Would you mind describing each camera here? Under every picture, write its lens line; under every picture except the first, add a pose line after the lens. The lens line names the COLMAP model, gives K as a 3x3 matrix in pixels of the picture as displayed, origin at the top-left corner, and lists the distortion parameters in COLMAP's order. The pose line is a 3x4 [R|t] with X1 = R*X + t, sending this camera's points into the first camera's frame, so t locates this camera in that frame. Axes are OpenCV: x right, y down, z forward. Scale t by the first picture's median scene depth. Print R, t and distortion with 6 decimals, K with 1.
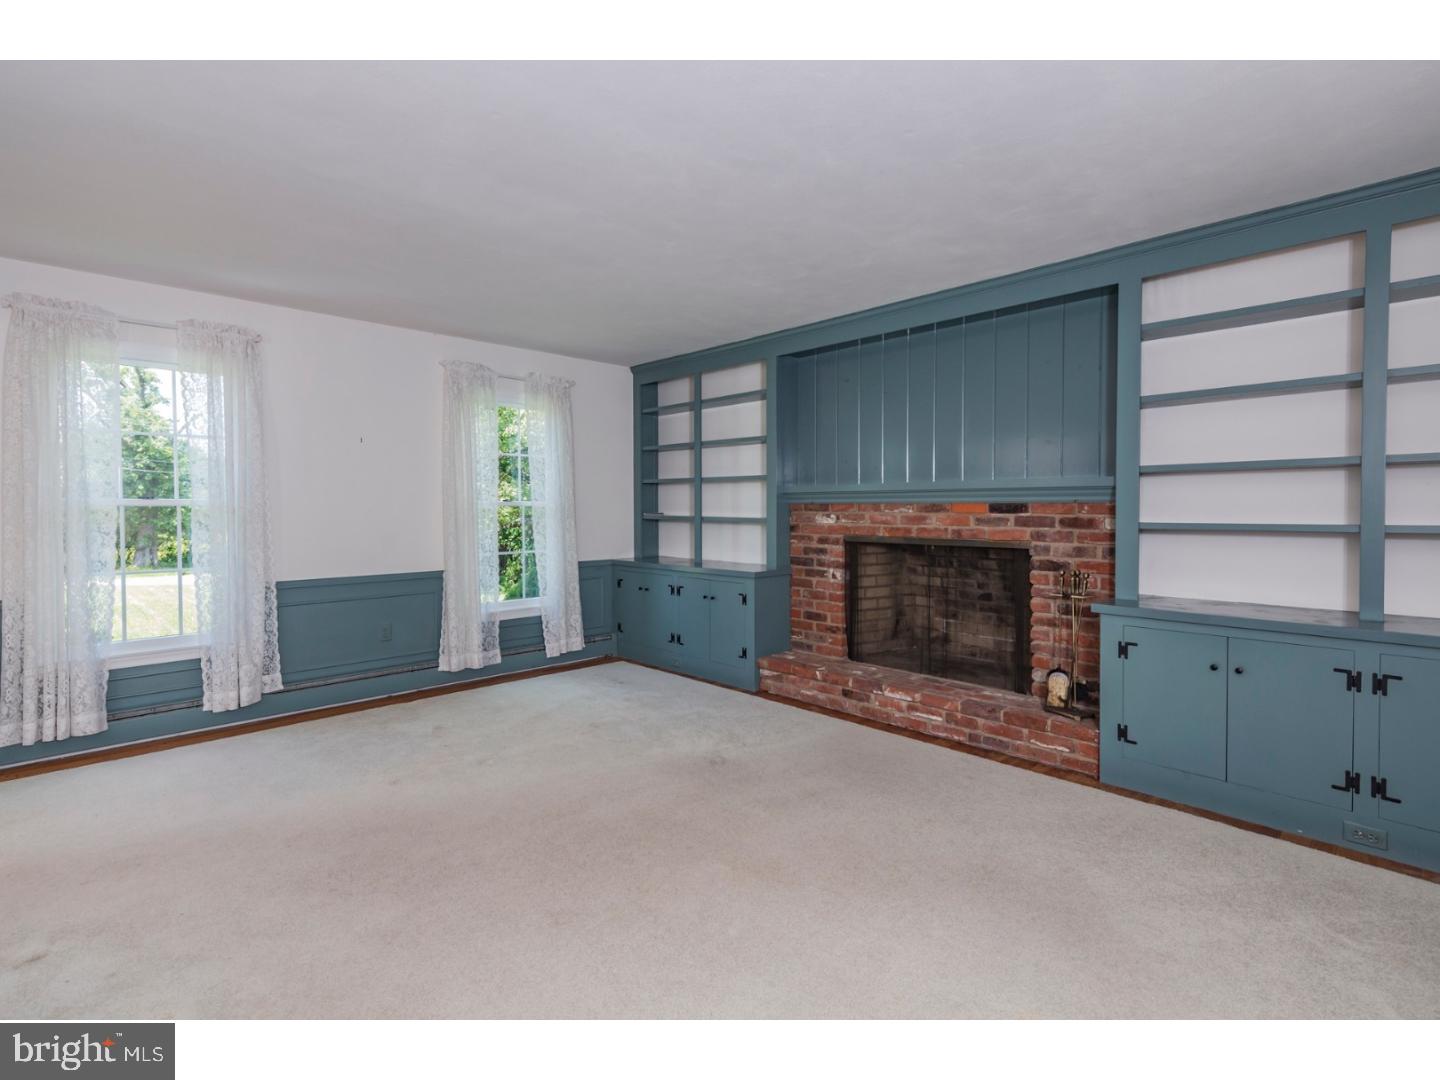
lens RADIAL K [[705.4, 0, 721.6], [0, 705.4, 516.5], [0, 0, 1]] dist [0.024187, -0.000254]
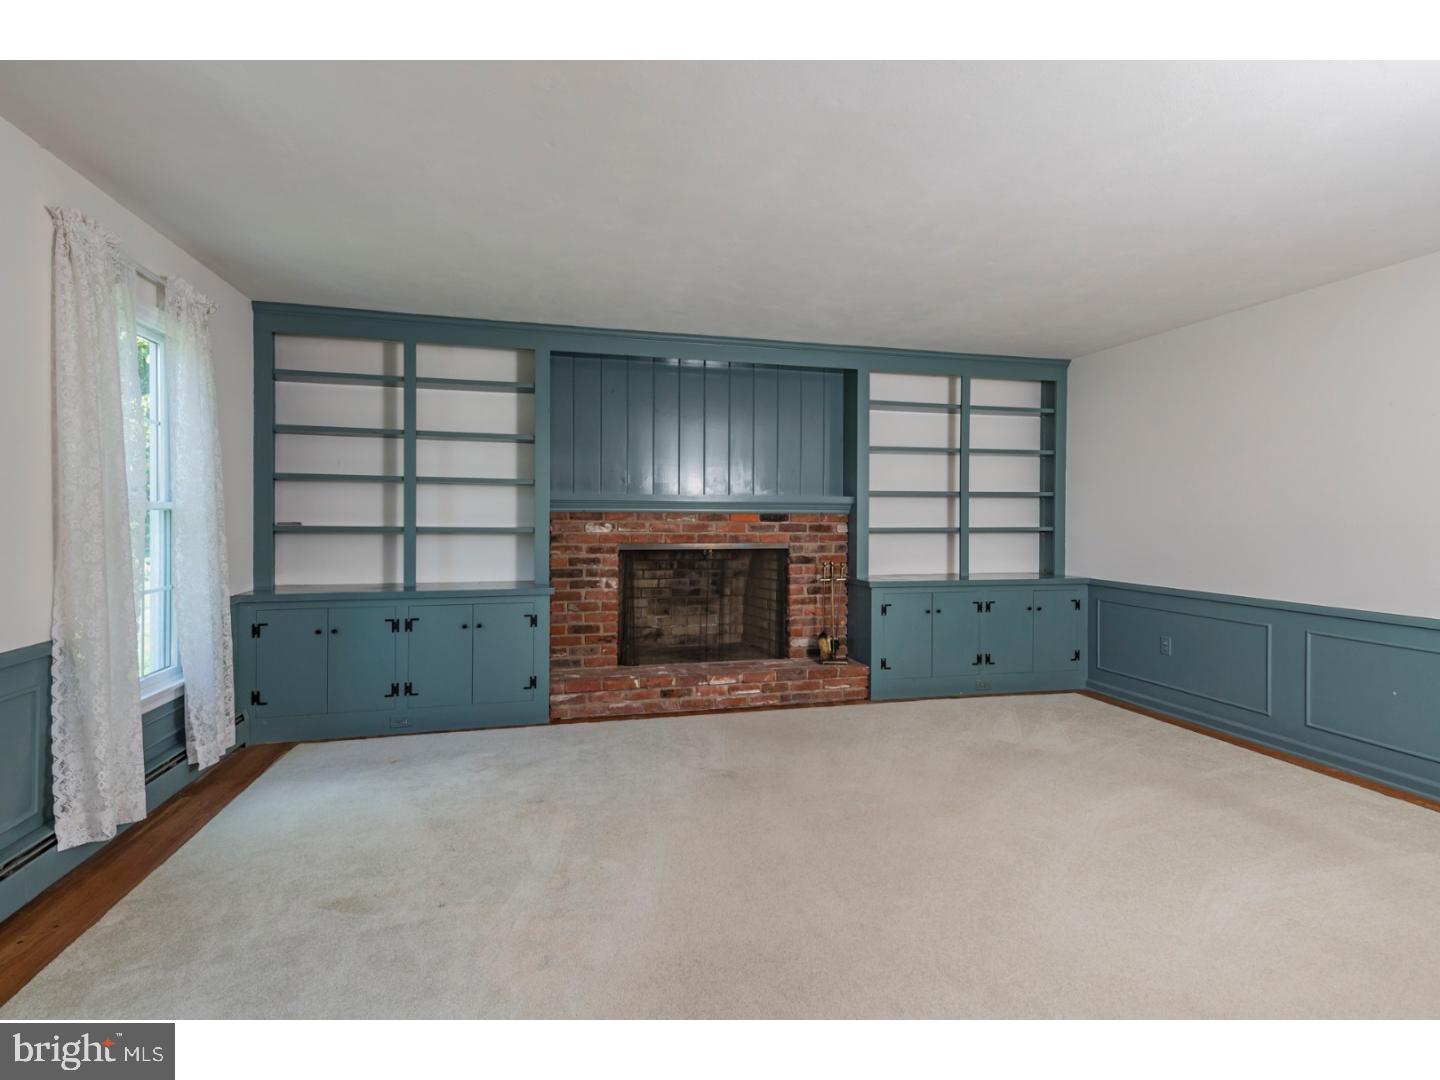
lens RADIAL K [[686.7, 0, 719.6], [0, 686.7, 523.4], [0, 0, 1]] dist [0.018943, -0.000490]
pose [[0.489123, -0.000619, 0.872215, -0.630862], [0.007684, 0.999964, -0.003599, 0.001989], [-0.872181, 0.008463, 0.489110, 0.403226]]
